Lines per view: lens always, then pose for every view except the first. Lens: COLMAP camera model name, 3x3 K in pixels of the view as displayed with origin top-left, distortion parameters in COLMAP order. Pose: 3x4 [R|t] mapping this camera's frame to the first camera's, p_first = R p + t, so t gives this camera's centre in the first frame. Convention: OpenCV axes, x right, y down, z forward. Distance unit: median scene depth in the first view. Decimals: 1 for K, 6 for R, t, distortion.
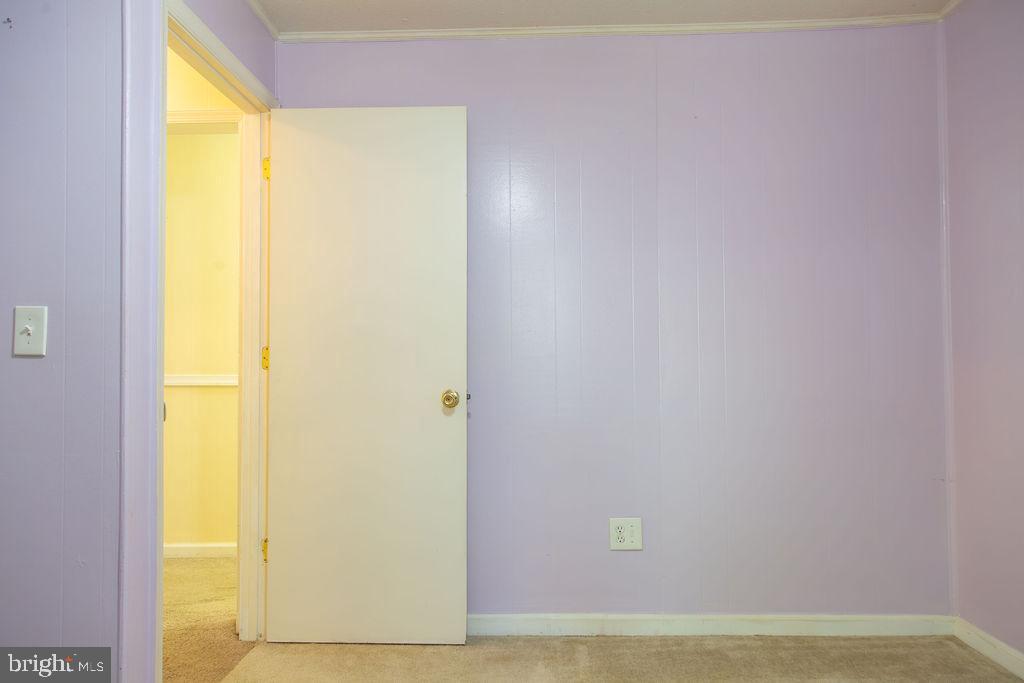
lens RADIAL K [[690.5, 0, 514.7], [0, 690.5, 343.6], [0, 0, 1]] dist [0.011417, -0.001242]
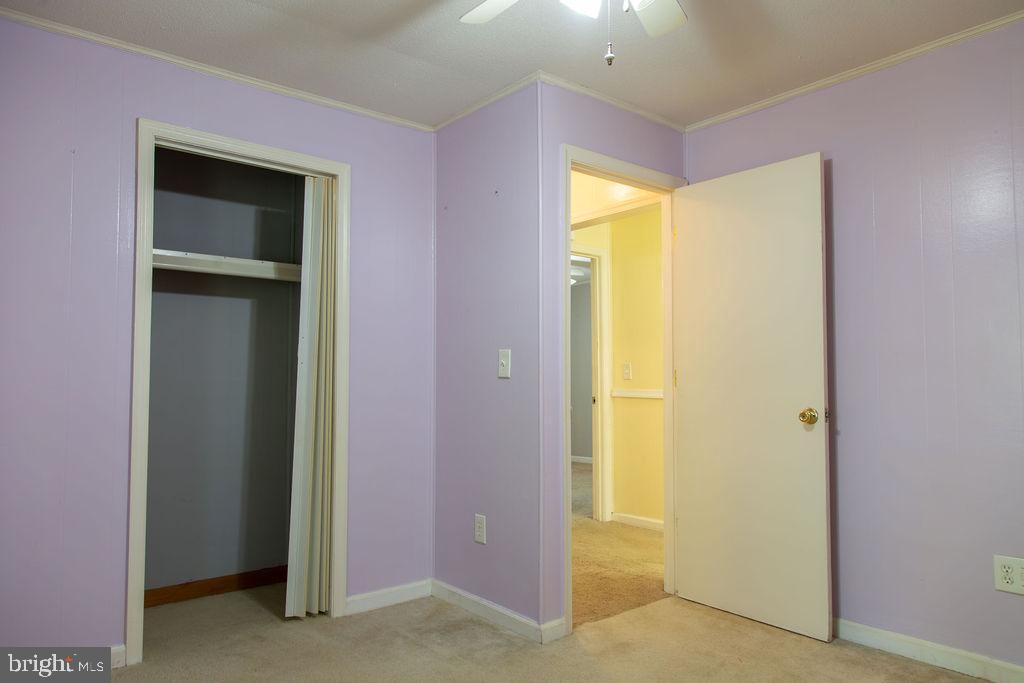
lens RADIAL K [[690.5, 0, 514.7], [0, 690.5, 343.6], [0, 0, 1]] dist [0.011417, -0.001242]
pose [[0.660472, -0.033336, -0.750111, 0.432577], [0.015397, 0.999405, -0.030858, -0.009764], [0.750693, 0.008832, 0.660592, -0.096075]]
